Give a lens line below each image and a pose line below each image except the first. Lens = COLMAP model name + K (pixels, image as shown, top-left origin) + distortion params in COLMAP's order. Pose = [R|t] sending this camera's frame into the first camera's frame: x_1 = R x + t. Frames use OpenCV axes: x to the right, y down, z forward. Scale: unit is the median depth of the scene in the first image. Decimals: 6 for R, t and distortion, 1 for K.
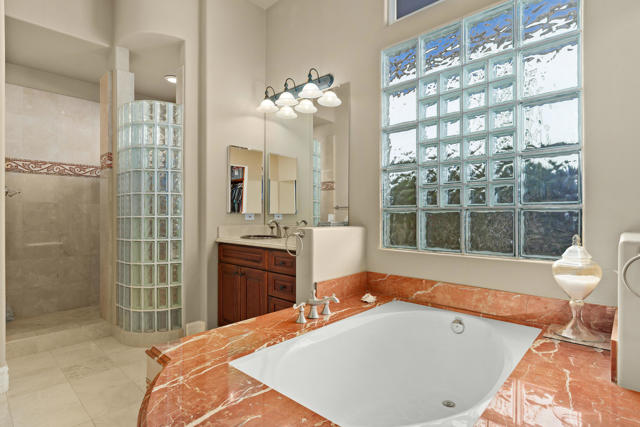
lens RADIAL K [[329.8, 0, 321.6], [0, 329.8, 215.0], [0, 0, 1]] dist [-0.001845, -0.000263]
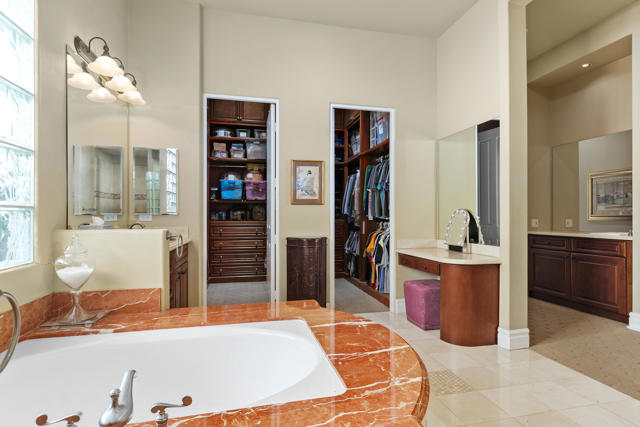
lens RADIAL K [[329.8, 0, 320.1], [0, 329.8, 213.5], [0, 0, 1]] dist [-0.001845, -0.000263]
pose [[-0.824571, 0.002499, 0.565752, -0.801262], [0.000032, 0.999990, -0.004369, -0.003868], [-0.565758, -0.003584, -0.824564, 1.959748]]
